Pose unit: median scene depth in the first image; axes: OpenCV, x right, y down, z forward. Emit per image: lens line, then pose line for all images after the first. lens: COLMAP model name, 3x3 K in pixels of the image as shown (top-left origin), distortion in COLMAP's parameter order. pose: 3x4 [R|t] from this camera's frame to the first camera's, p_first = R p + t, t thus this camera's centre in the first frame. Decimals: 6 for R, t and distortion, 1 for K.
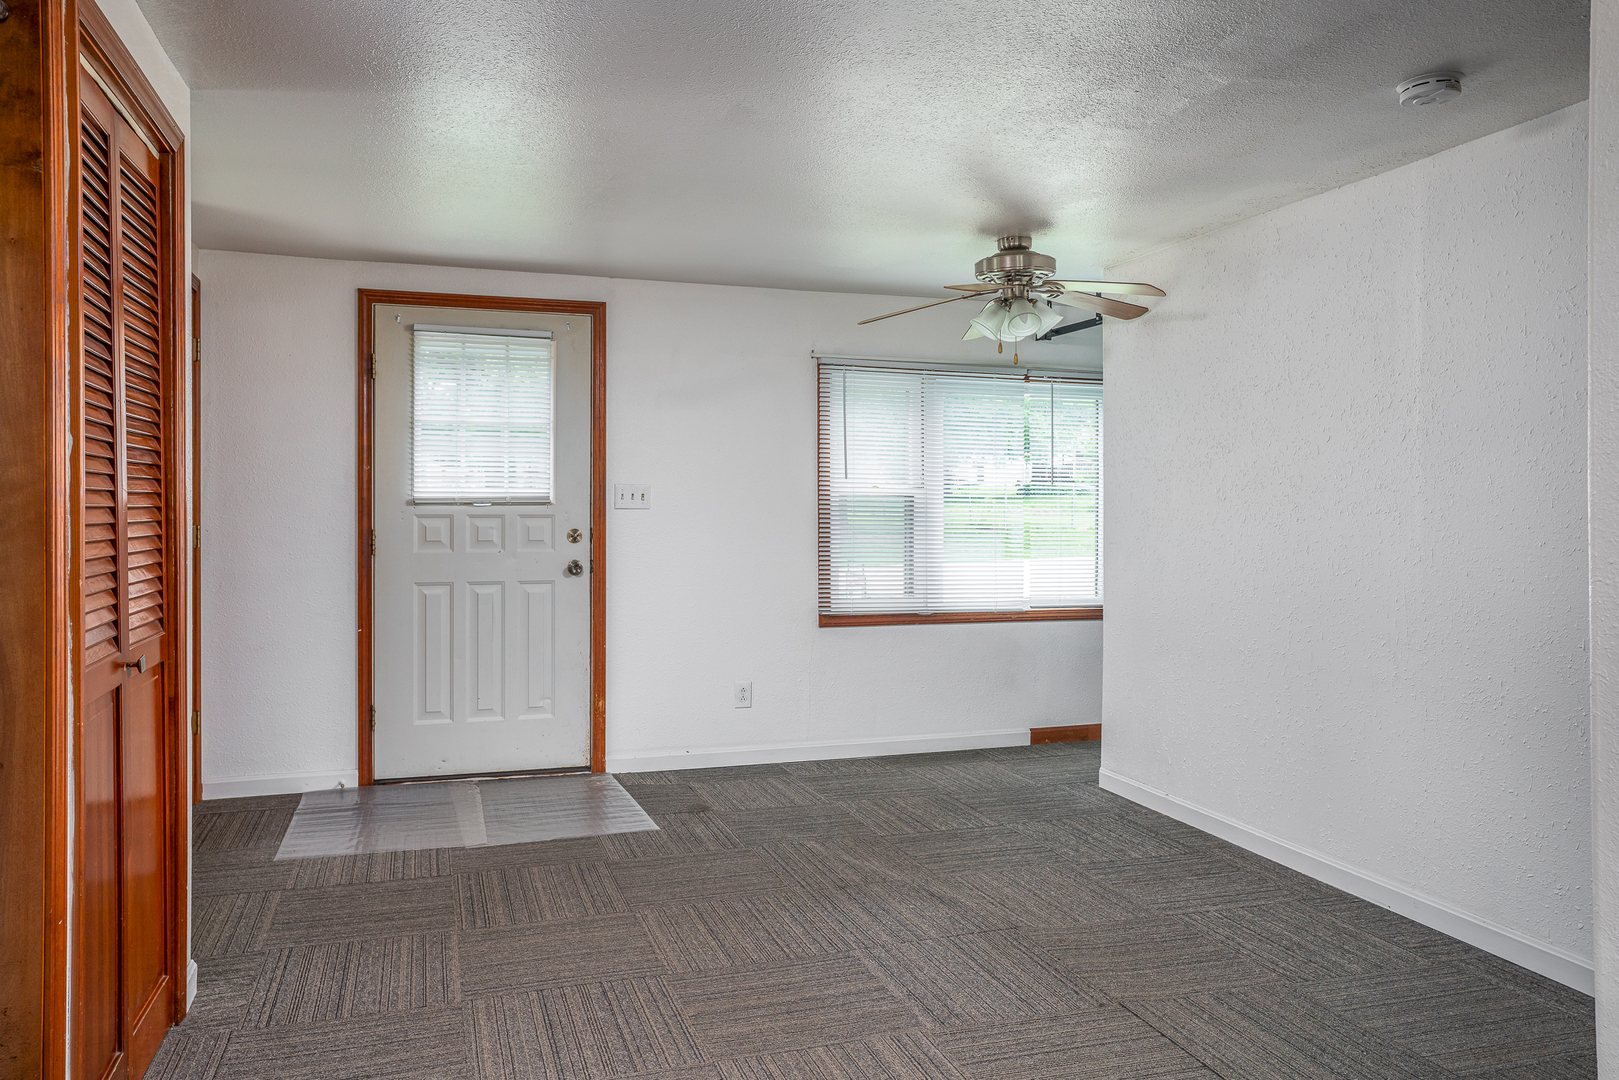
lens RADIAL K [[1170.3, 0, 810.2], [0, 1170.3, 504.3], [0, 0, 1]] dist [0.002396, 0.000724]
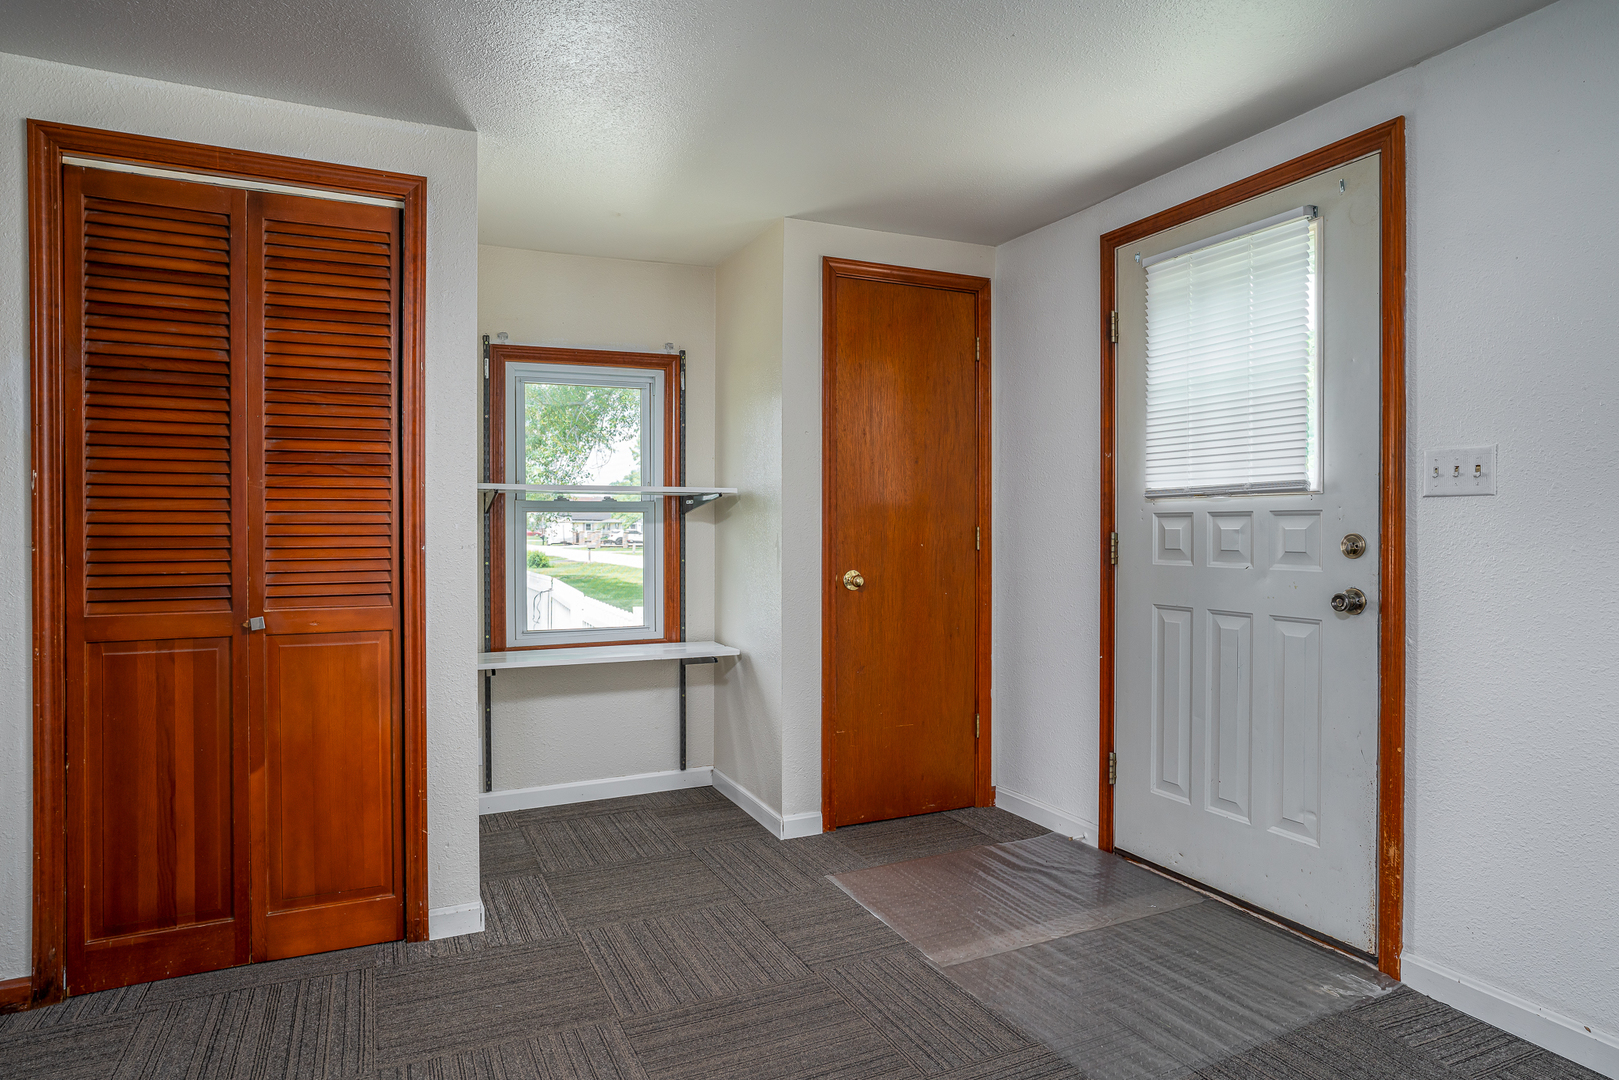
lens RADIAL K [[954.8, 0, 809.5], [0, 954.8, 540.0], [0, 0, 1]] dist [-0.003201, -0.000685]
pose [[0.118538, 0.008293, -0.992915, 0.239154], [0.001121, 0.999963, 0.008486, 0.020121], [0.992949, -0.002119, 0.118524, 0.697300]]
